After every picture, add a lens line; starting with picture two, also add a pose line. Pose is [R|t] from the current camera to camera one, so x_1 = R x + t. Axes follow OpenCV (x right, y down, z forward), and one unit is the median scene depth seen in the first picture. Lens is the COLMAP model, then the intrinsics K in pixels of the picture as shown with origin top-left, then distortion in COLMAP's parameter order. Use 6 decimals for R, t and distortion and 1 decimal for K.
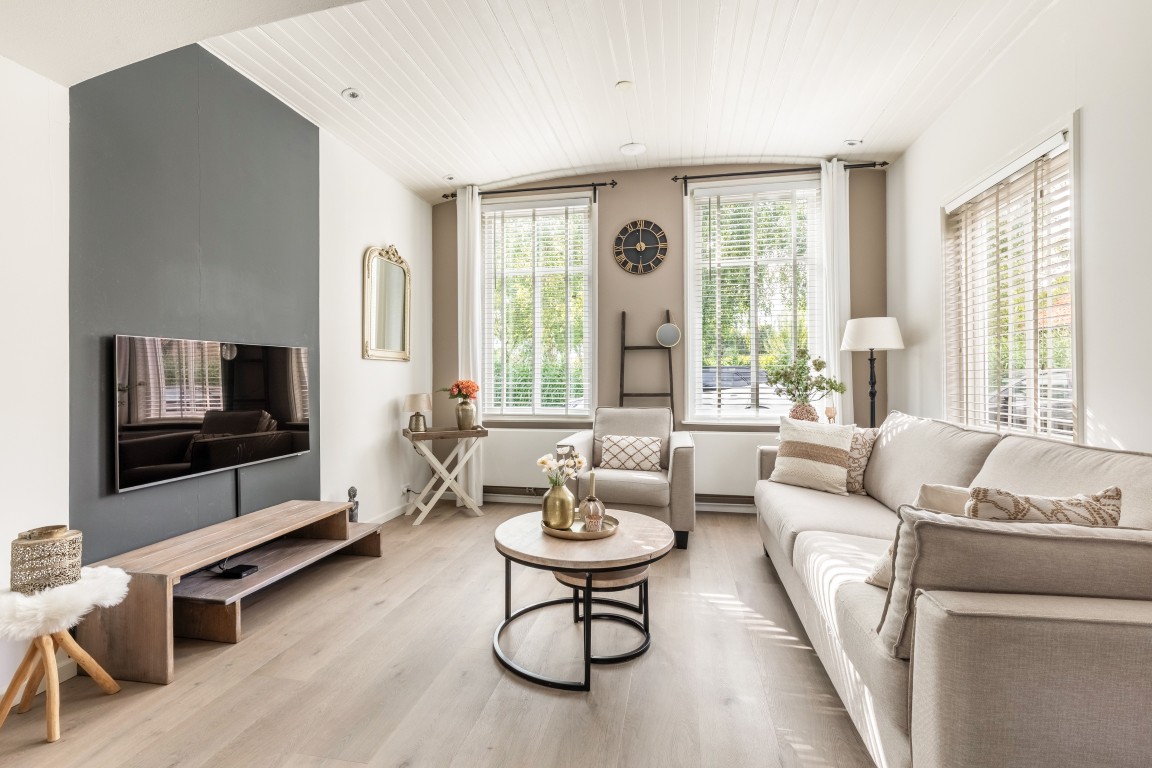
lens RADIAL K [[522.4, 0, 575.0], [0, 522.4, 379.1], [0, 0, 1]] dist [0.003436, -0.000057]
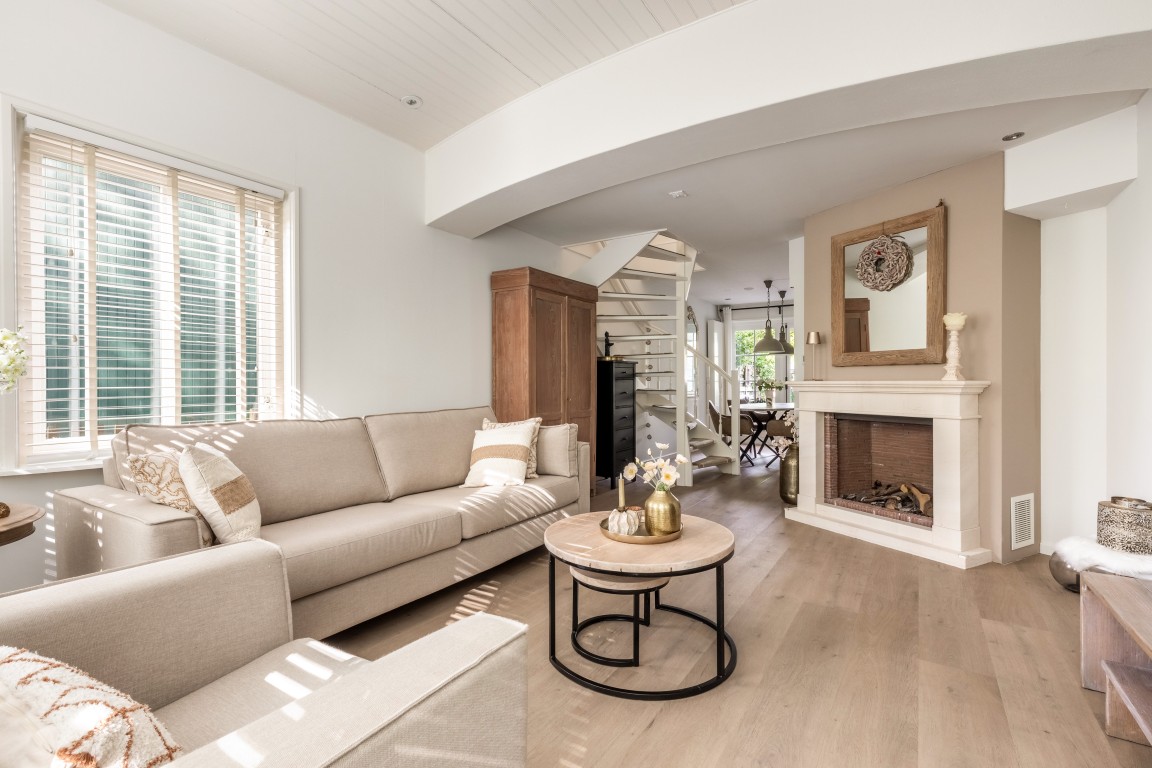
lens RADIAL K [[522.4, 0, 575.0], [0, 522.4, 379.1], [0, 0, 1]] dist [0.003436, -0.000057]
pose [[-0.930023, 0.004338, 0.367475, -0.257447], [0.004812, 0.999988, 0.000375, 0.012811], [-0.367469, 0.002117, -0.930033, 2.161359]]
